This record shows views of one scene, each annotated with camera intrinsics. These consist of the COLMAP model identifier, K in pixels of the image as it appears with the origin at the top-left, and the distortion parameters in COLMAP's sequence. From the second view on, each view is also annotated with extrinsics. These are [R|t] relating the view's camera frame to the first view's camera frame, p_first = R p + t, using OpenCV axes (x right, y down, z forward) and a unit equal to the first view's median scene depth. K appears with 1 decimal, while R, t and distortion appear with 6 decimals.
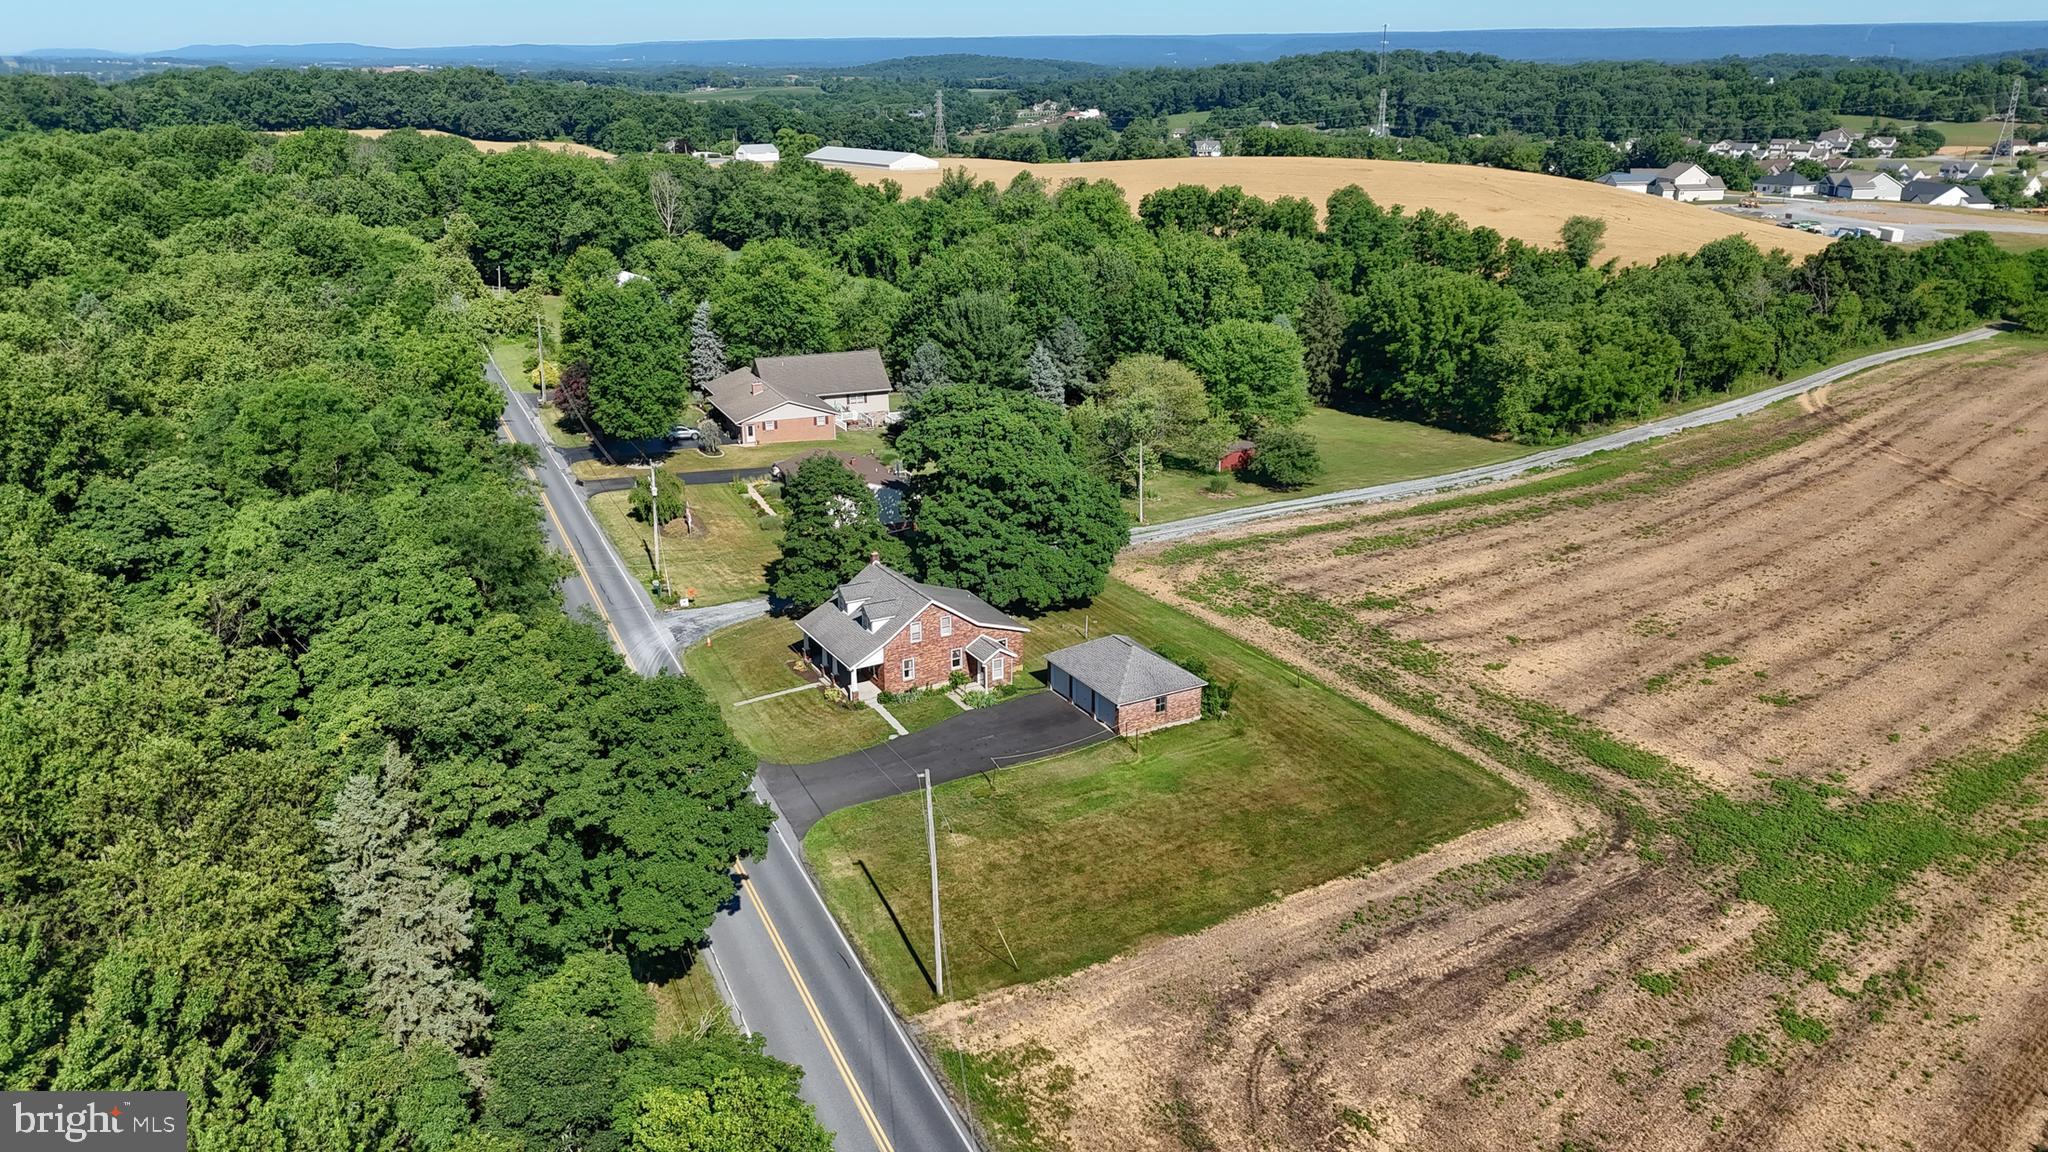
lens RADIAL K [[1501.1, 0, 1019.7], [0, 1501.1, 582.0], [0, 0, 1]] dist [0.083243, -0.084635]
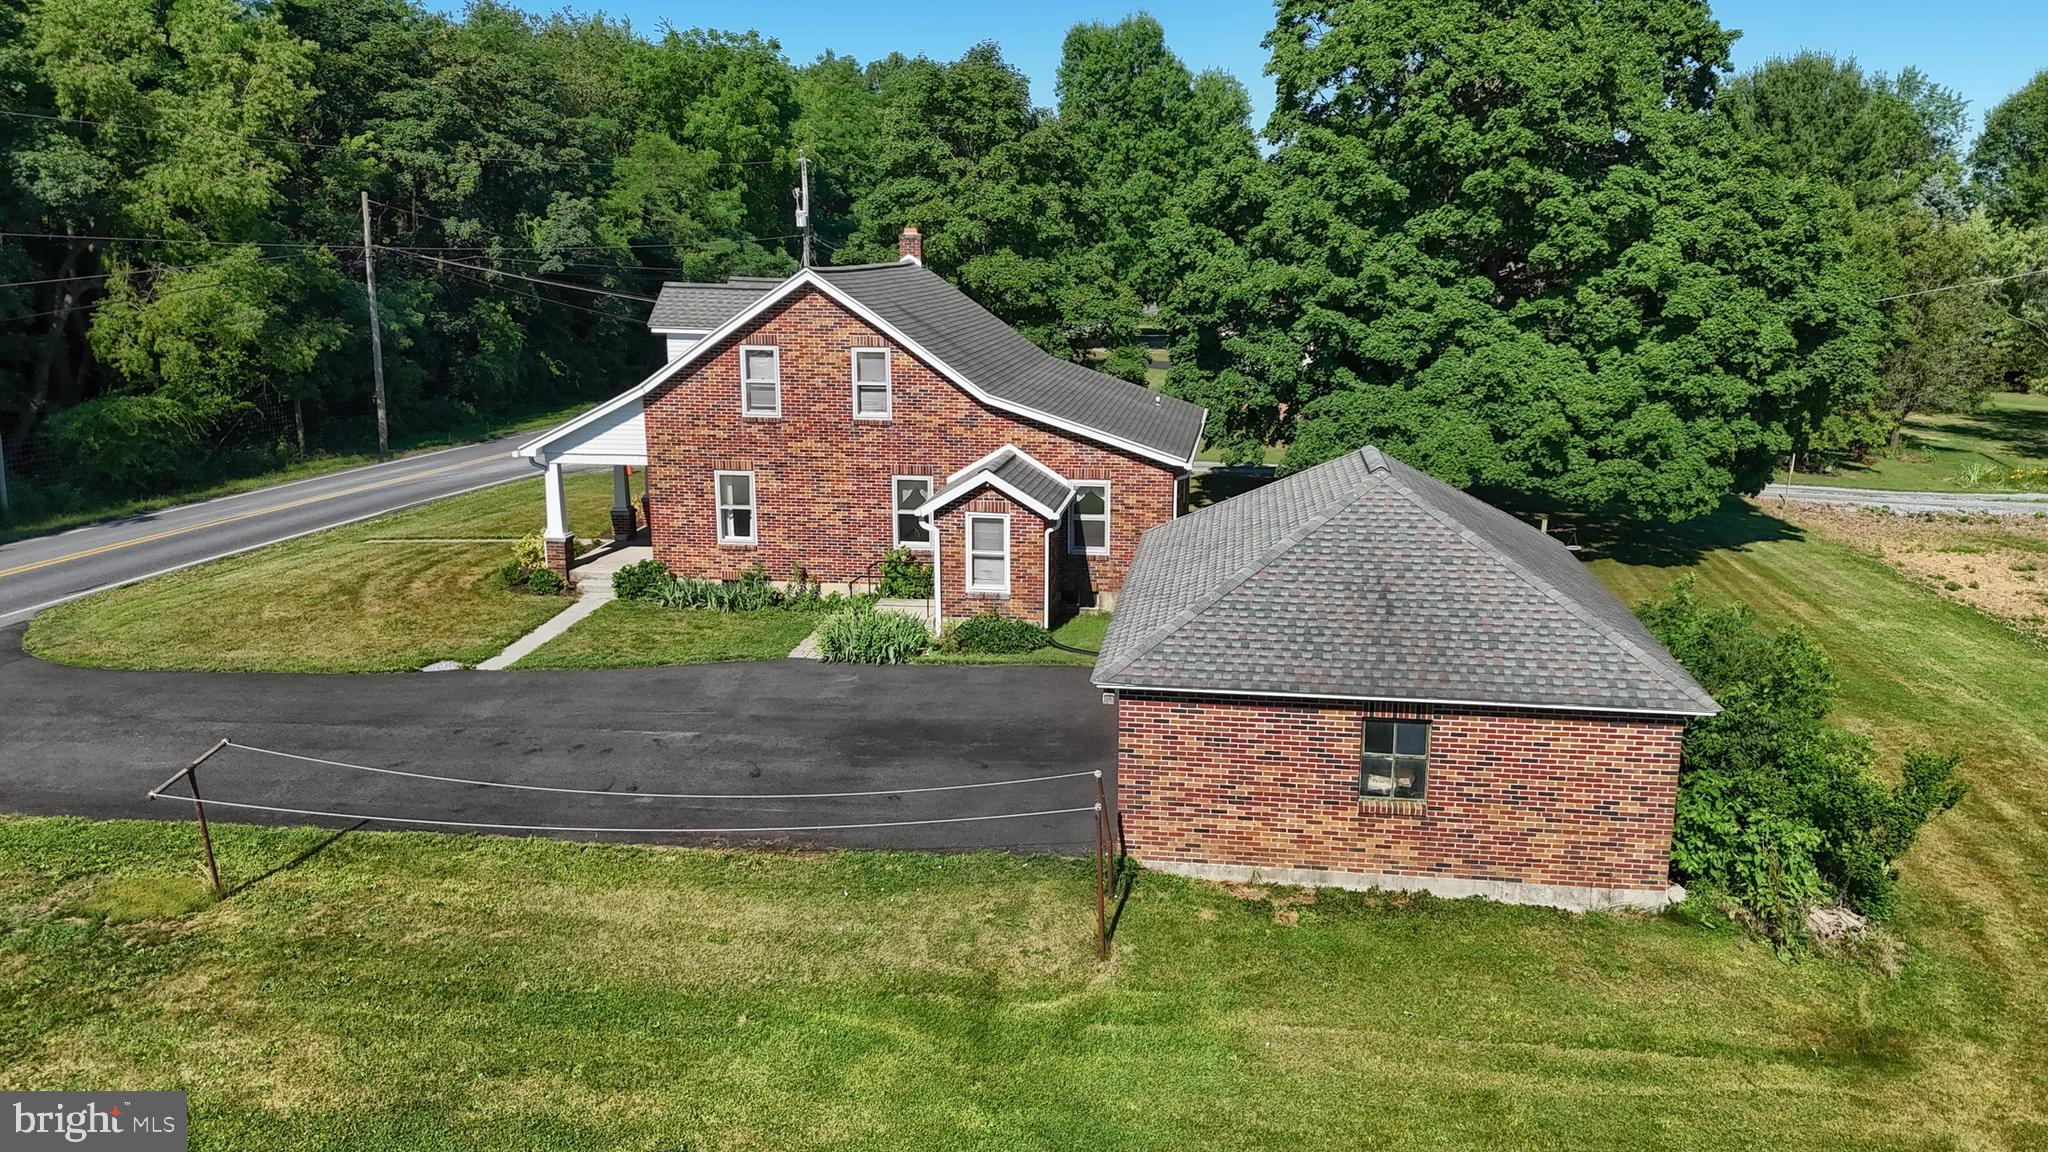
lens RADIAL K [[1560.5, 0, 1068.8], [0, 1560.5, 594.1], [0, 0, 1]] dist [0.065505, -0.057363]
pose [[0.805743, 0.141771, -0.575047, 0.146090], [-0.203190, 0.978170, -0.043549, 0.067788], [0.556320, 0.151933, 0.816961, 0.705746]]
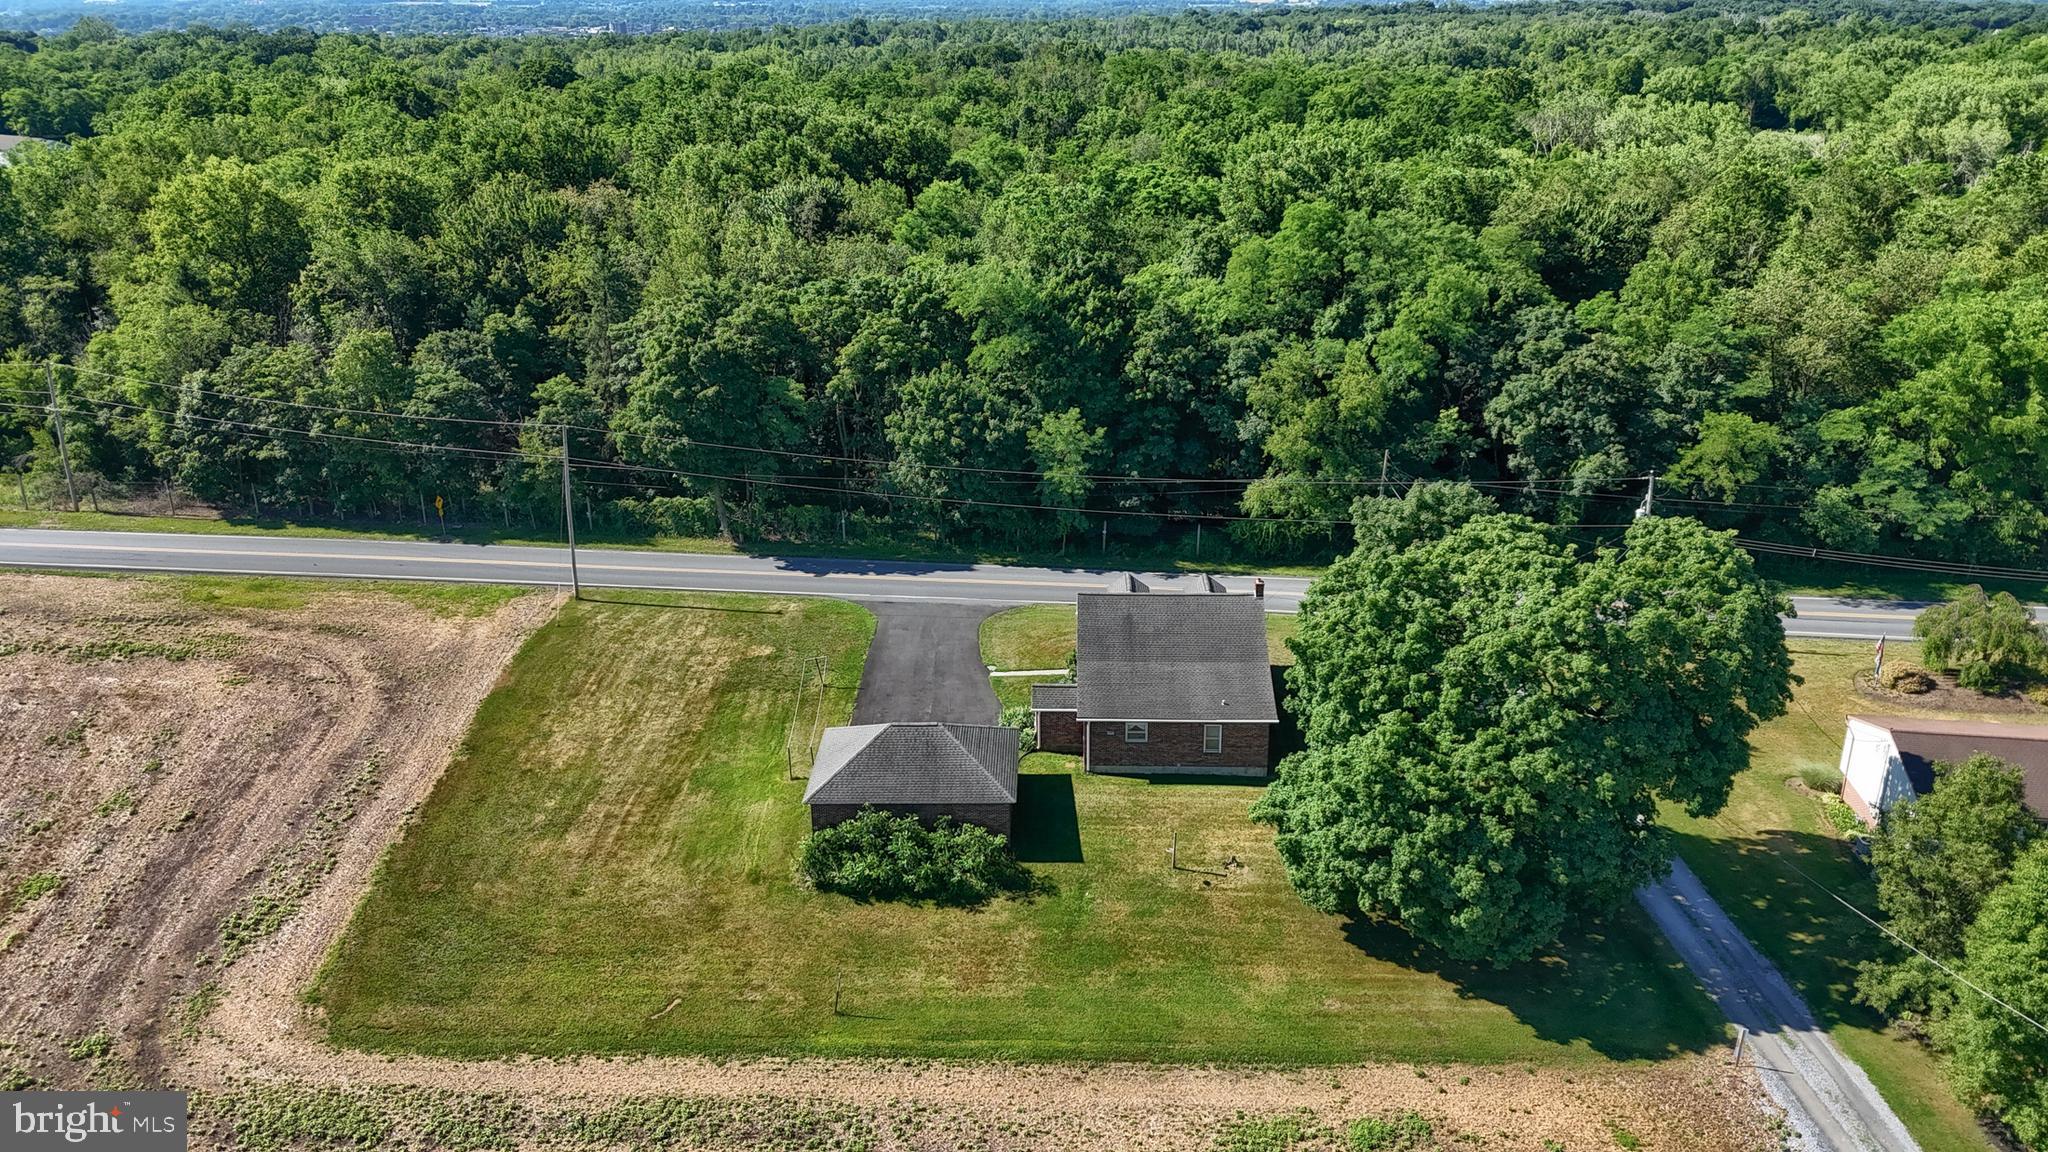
lens RADIAL K [[1501.1, 0, 1029.9], [0, 1501.1, 582.2], [0, 0, 1]] dist [0.083243, -0.084635]
pose [[-0.516491, 0.320676, -0.793980, 0.506944], [-0.271581, 0.818013, 0.507049, -0.338215], [0.812084, 0.477516, -0.335407, 1.104115]]
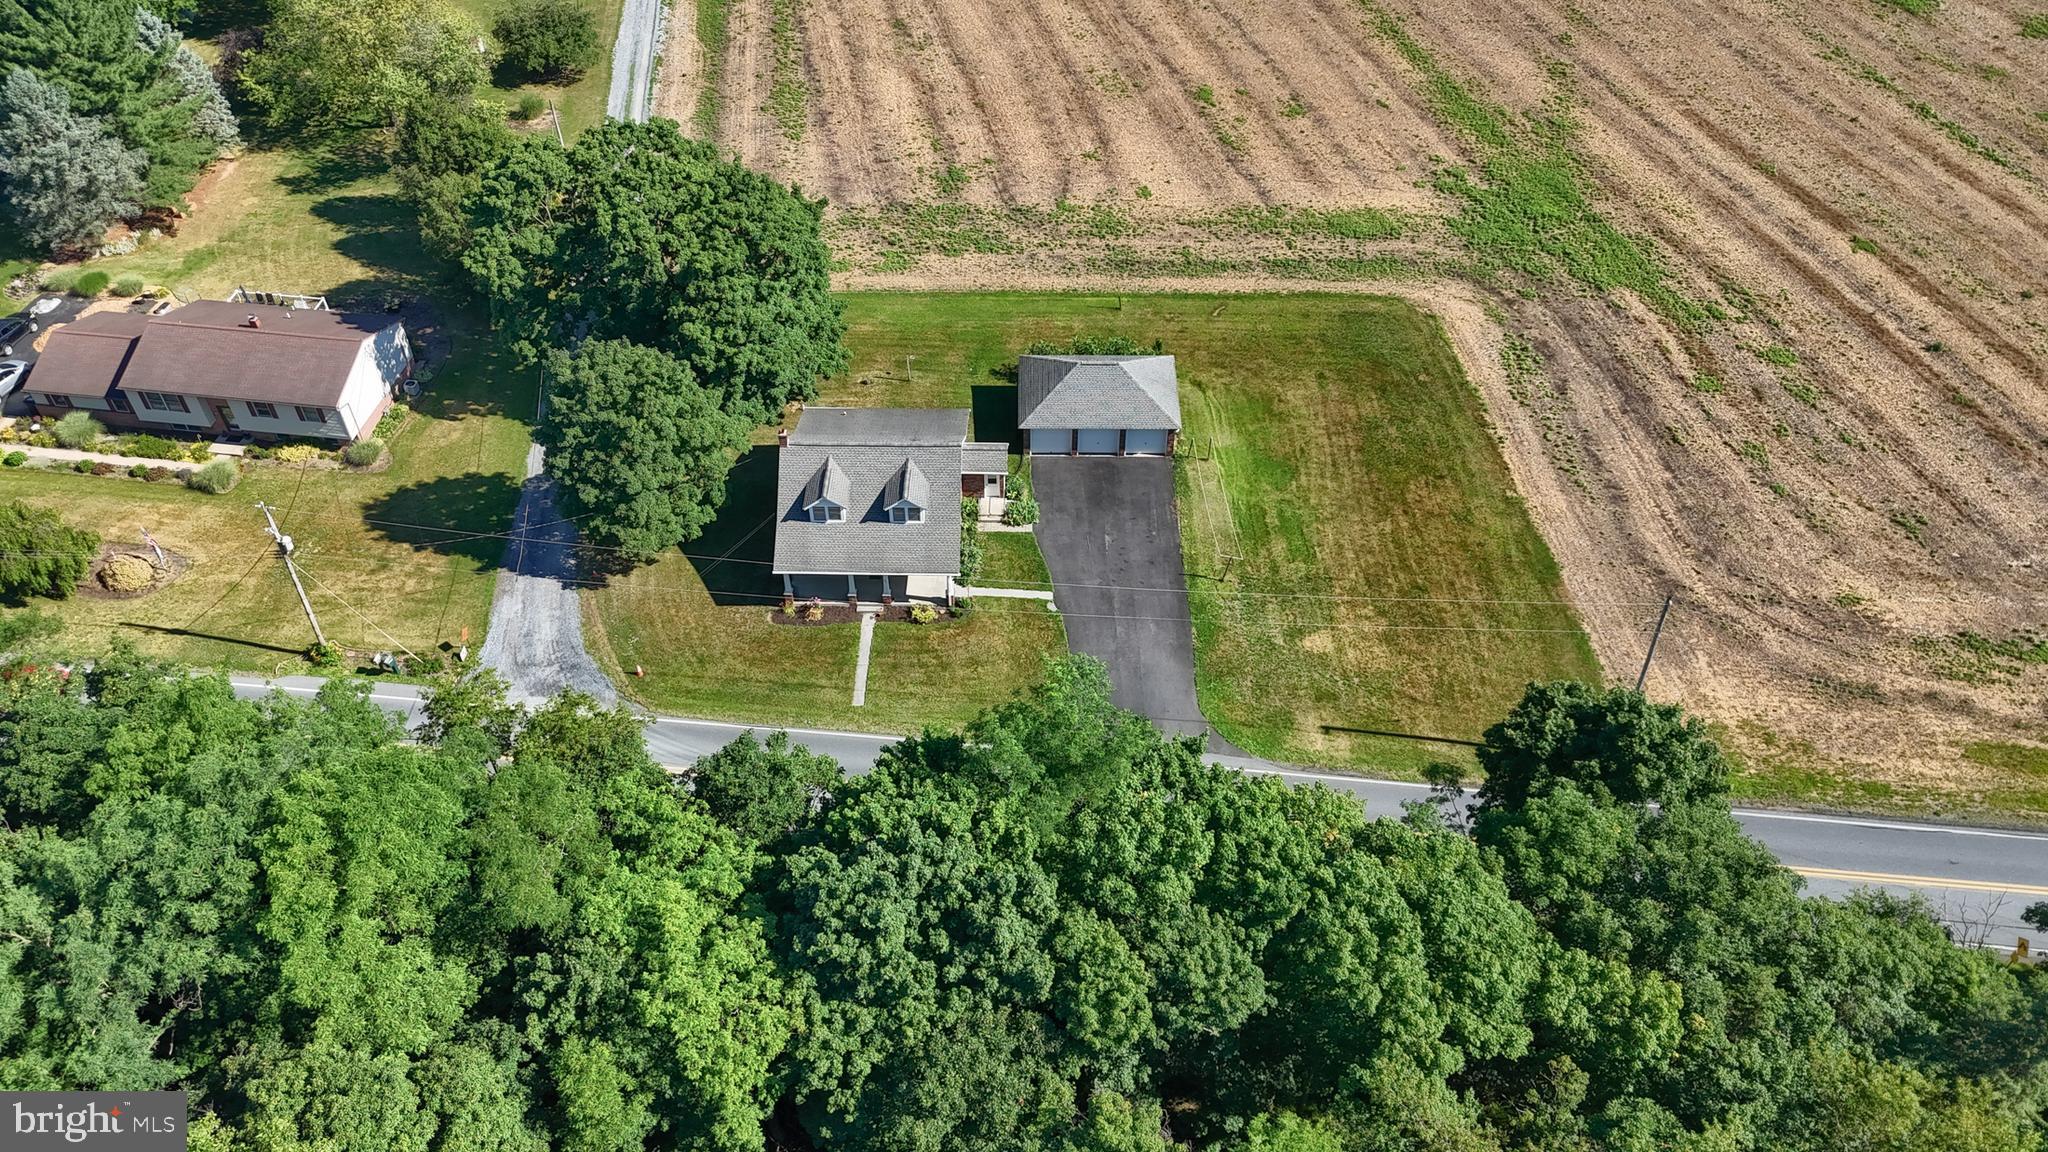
lens RADIAL K [[1501.1, 0, 1029.3], [0, 1501.1, 585.1], [0, 0, 1]] dist [0.083243, -0.084635]
pose [[0.503505, -0.607789, 0.614064, -0.508505], [0.285733, 0.787875, 0.545536, -0.311730], [-0.815377, -0.099222, 0.570364, 0.457526]]
